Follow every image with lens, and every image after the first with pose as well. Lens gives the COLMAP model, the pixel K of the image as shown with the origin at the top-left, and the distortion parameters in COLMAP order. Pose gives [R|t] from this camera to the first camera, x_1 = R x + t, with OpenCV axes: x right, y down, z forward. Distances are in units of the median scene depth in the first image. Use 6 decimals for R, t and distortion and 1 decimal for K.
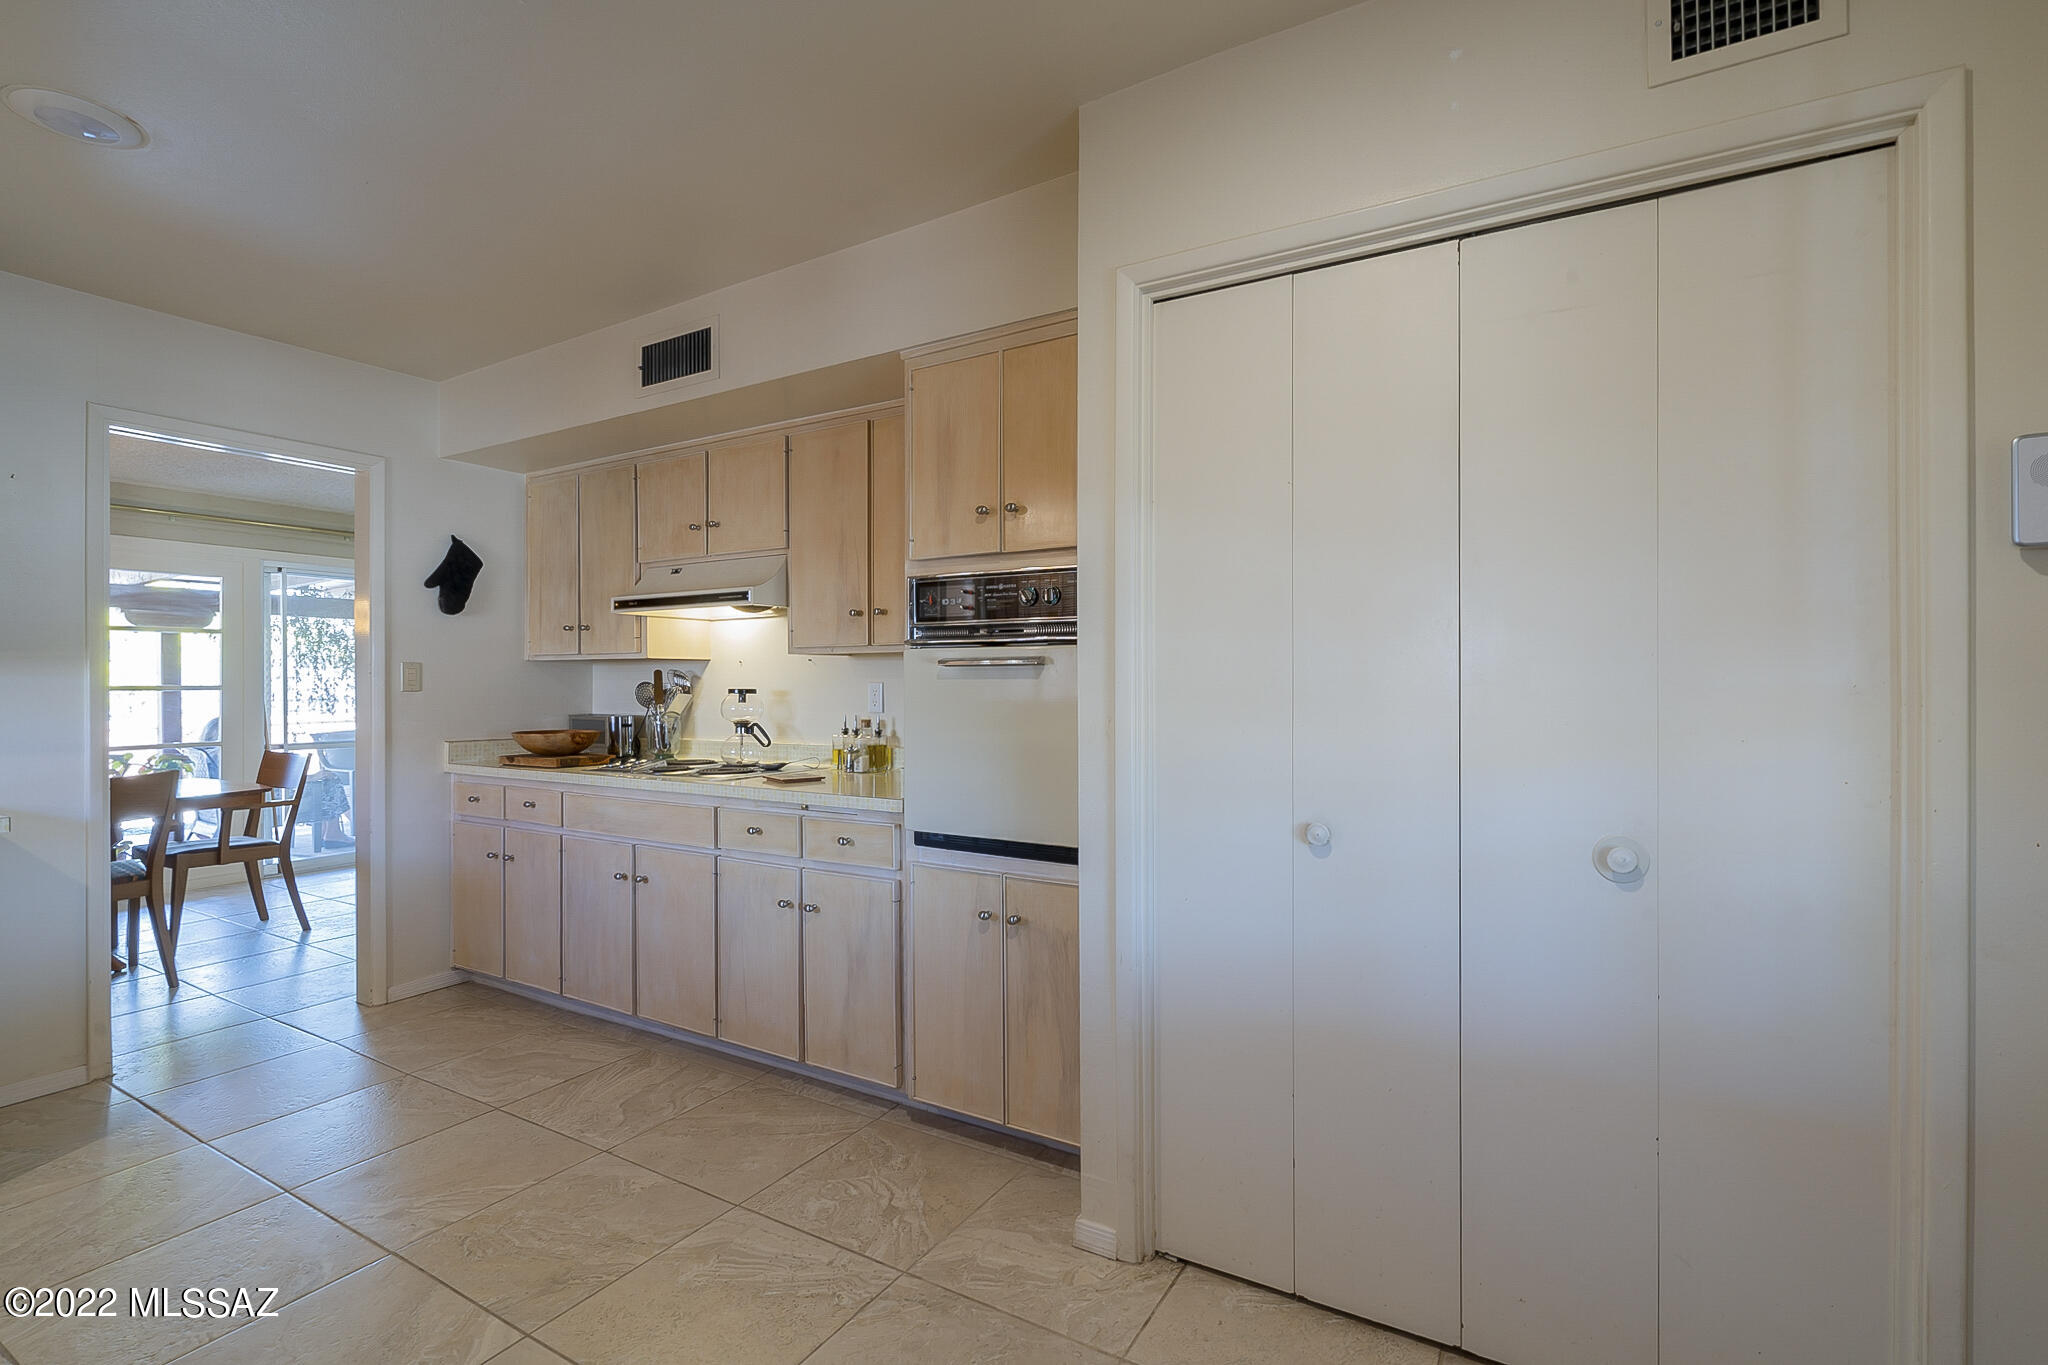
lens RADIAL K [[930.1, 0, 1051.3], [0, 930.1, 682.7], [0, 0, 1]] dist [-0.002501, -0.000258]
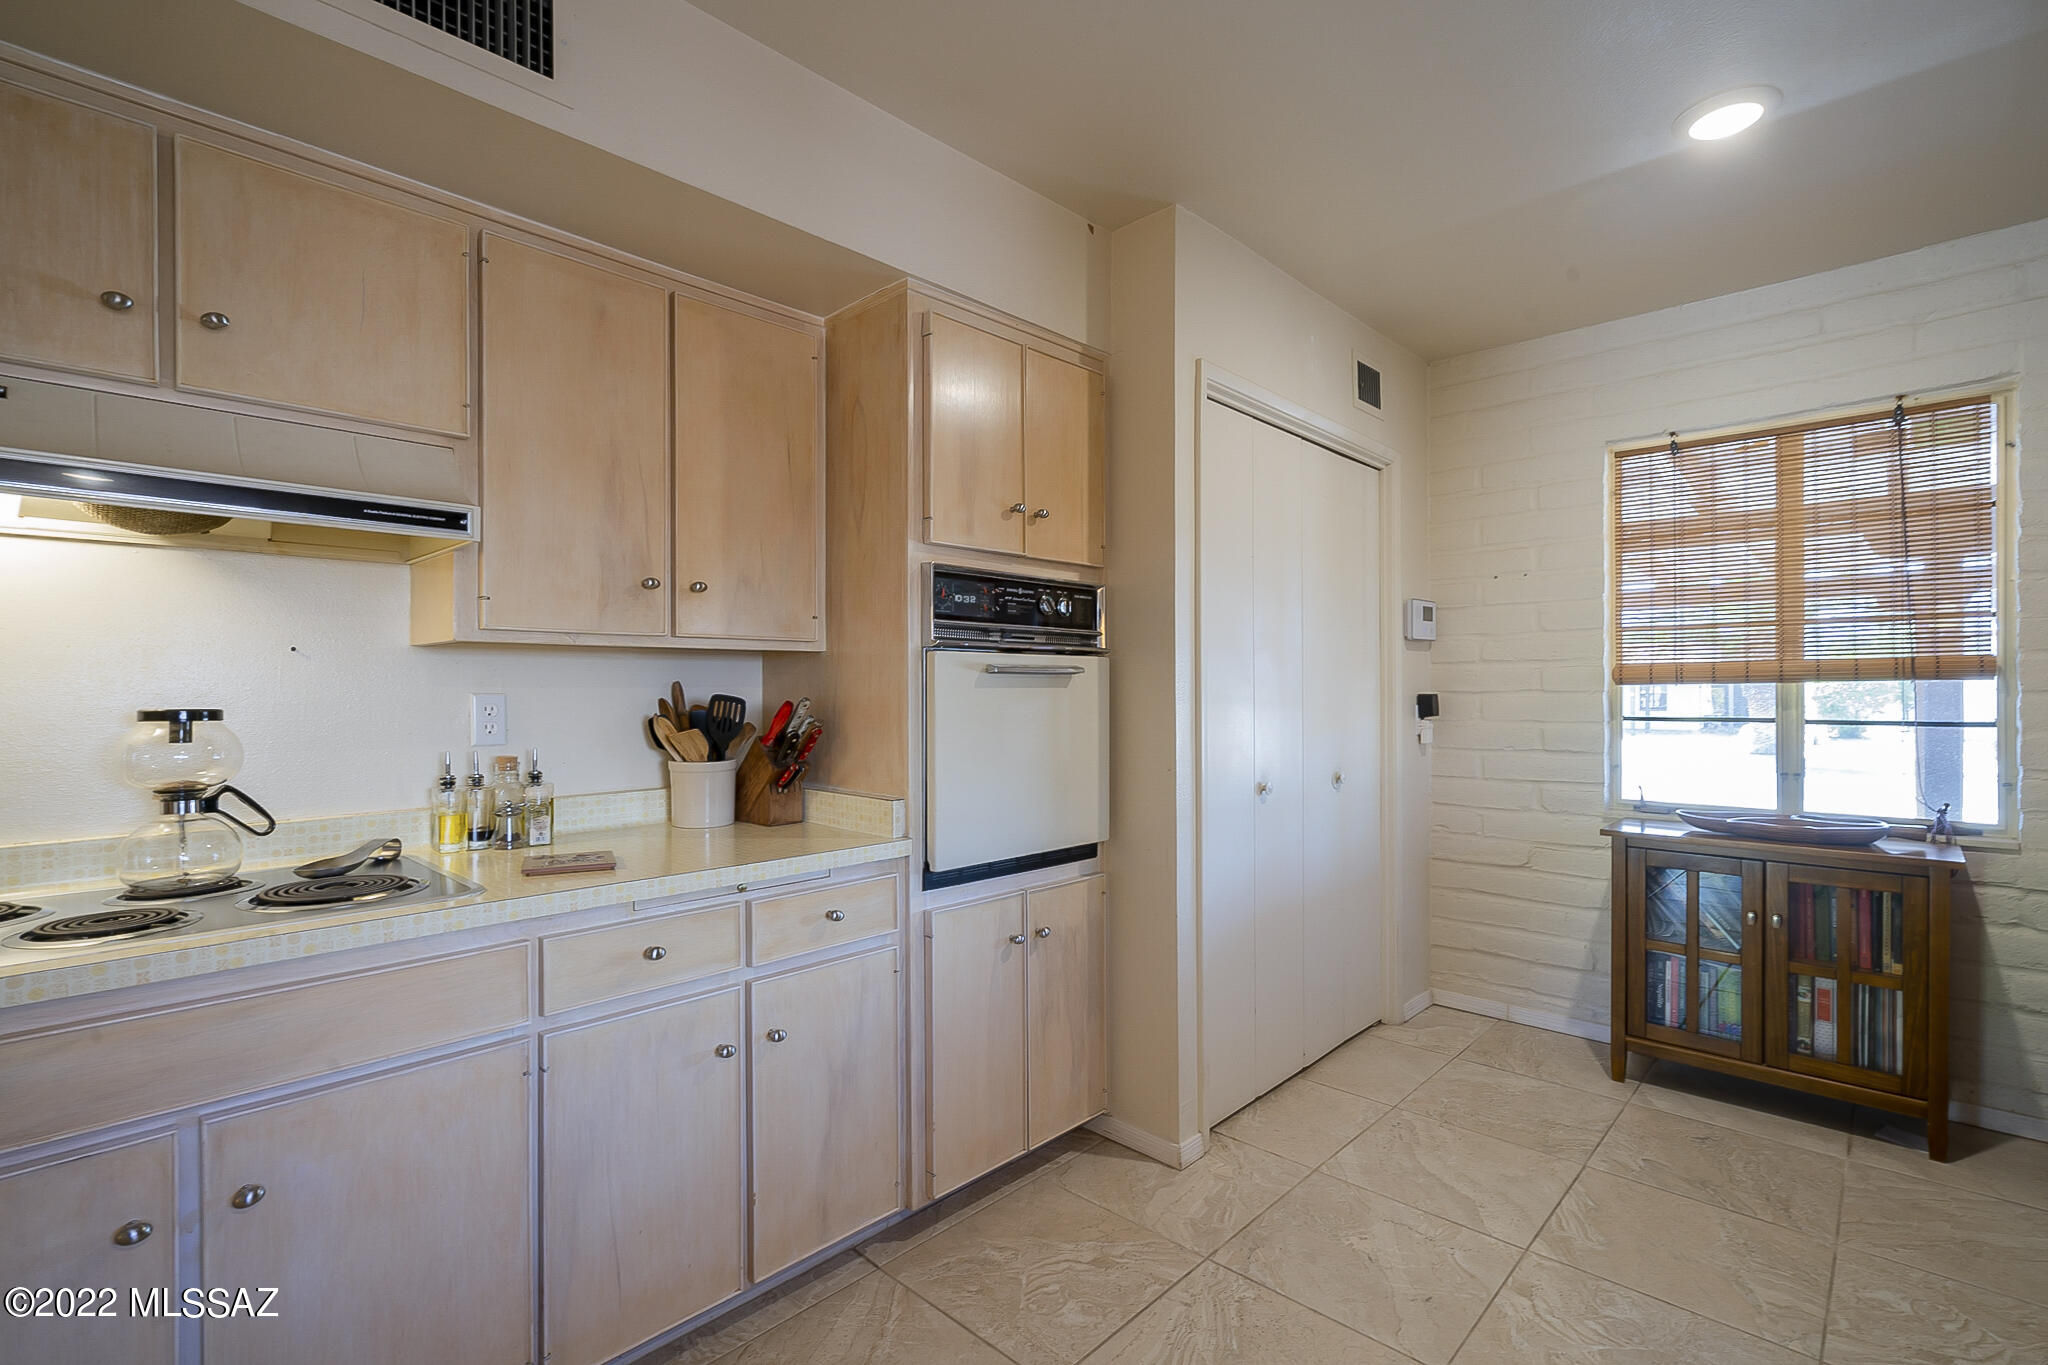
lens RADIAL K [[930.1, 0, 1051.3], [0, 930.1, 682.7], [0, 0, 1]] dist [-0.002501, -0.000258]
pose [[0.219276, 0.005519, 0.975647, -0.942658], [0.004581, 0.999967, -0.006686, -0.002359], [-0.975652, 0.005935, 0.219243, 0.728593]]
